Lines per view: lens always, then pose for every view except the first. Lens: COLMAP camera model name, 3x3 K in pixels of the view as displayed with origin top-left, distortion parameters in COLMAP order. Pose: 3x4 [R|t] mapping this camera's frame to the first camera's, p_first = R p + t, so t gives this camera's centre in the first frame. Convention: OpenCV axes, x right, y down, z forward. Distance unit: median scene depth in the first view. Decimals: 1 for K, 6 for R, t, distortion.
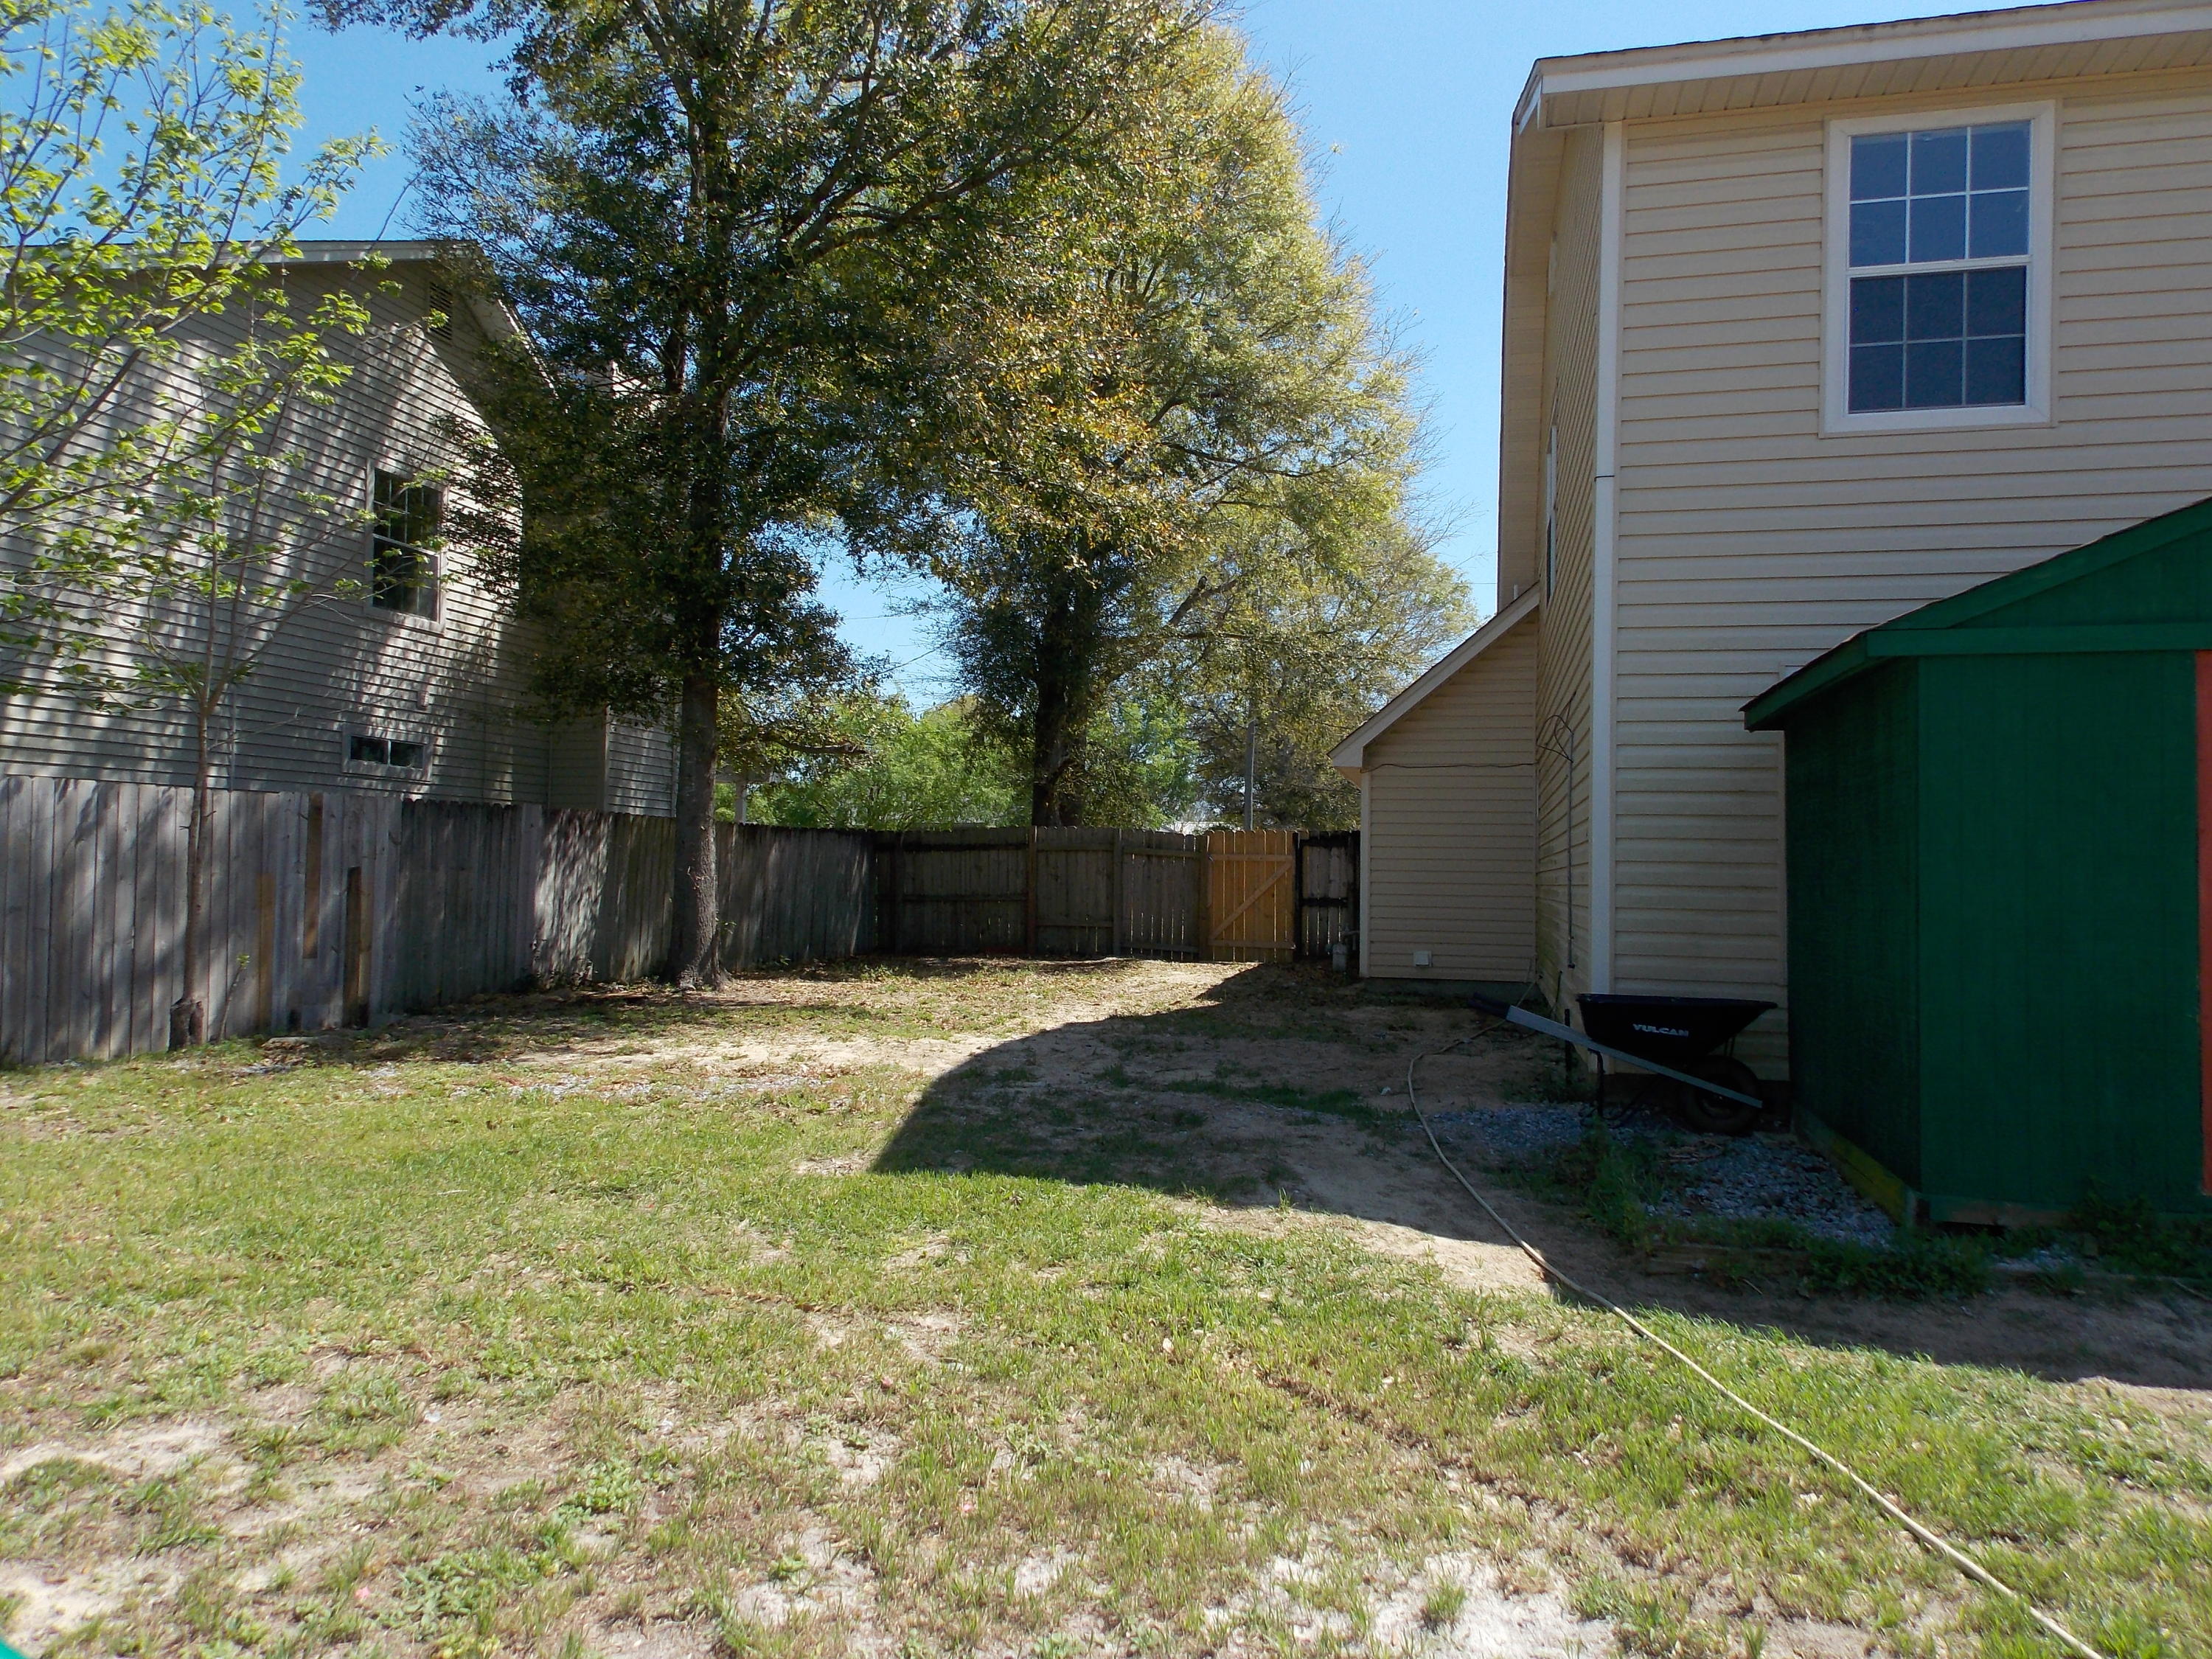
lens RADIAL K [[1562.0, 0, 1121.4], [0, 1562.0, 827.6], [0, 0, 1]] dist [0.047561, -0.014058]
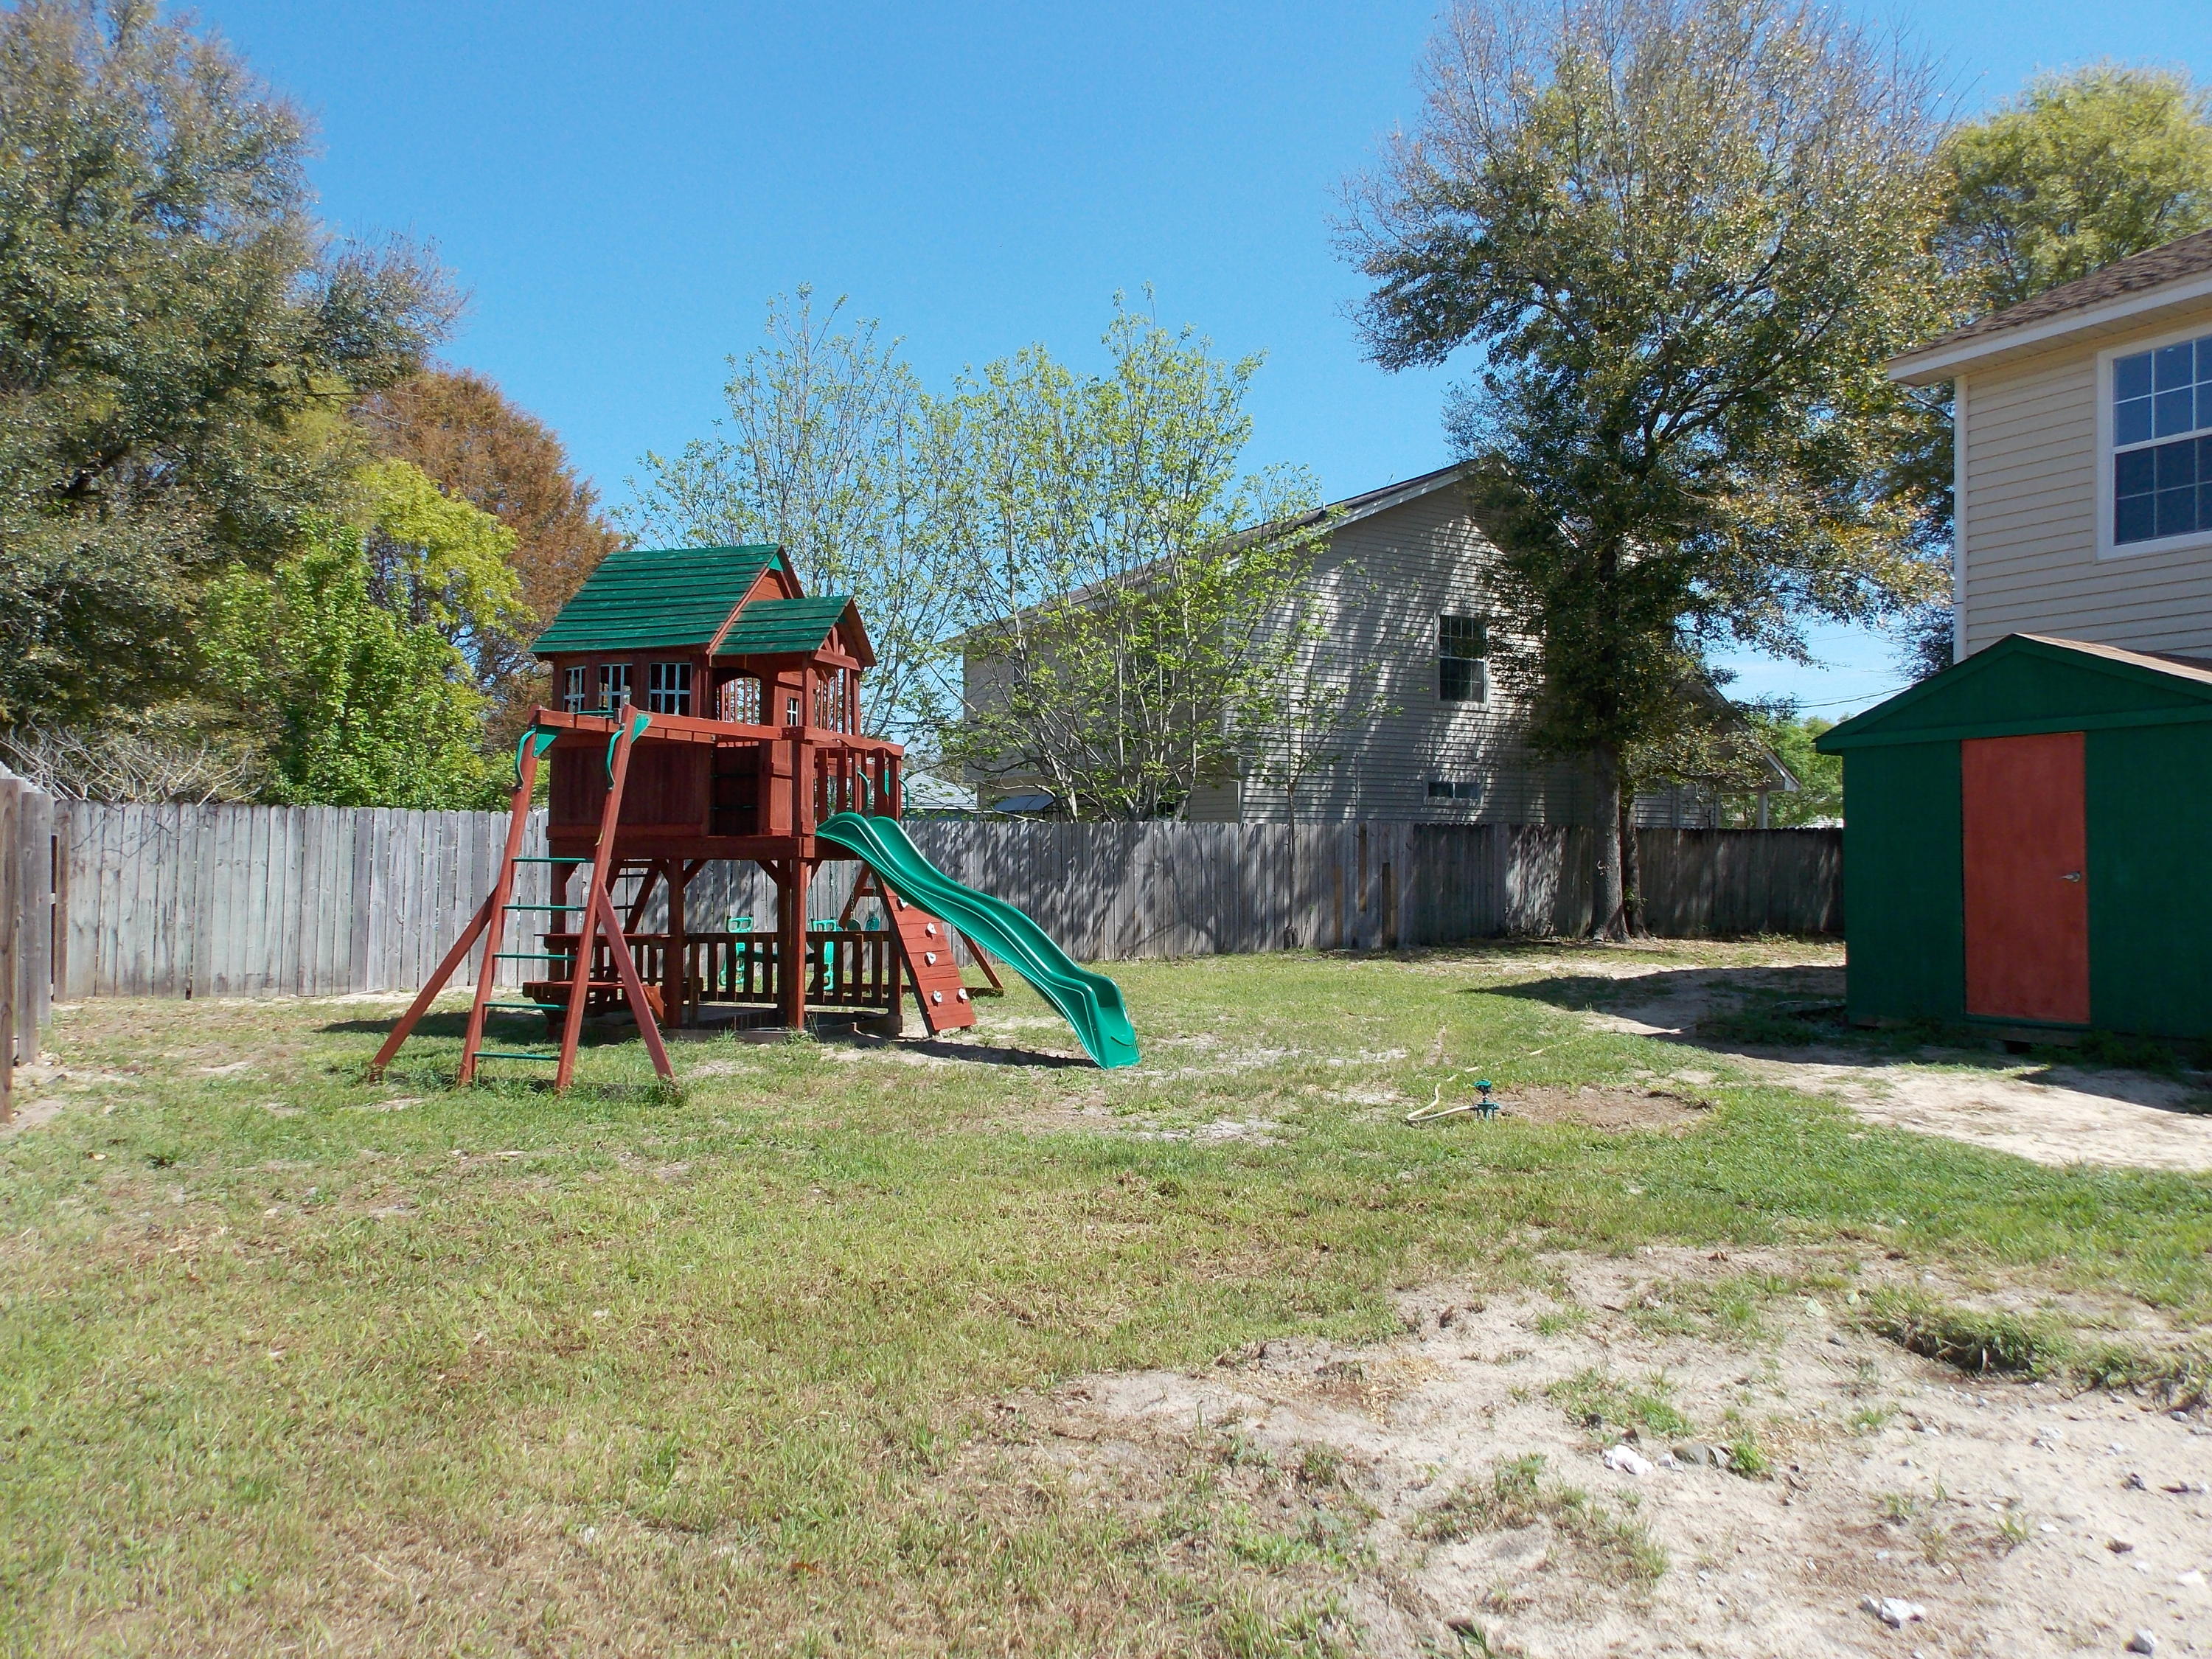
lens RADIAL K [[1562.0, 0, 1103.9], [0, 1562.0, 829.3], [0, 0, 1]] dist [0.047561, -0.014058]
pose [[0.697823, -0.026885, -0.715765, 0.482834], [0.028583, 0.999545, -0.009677, -0.003988], [0.715700, -0.013705, 0.698274, -0.409798]]
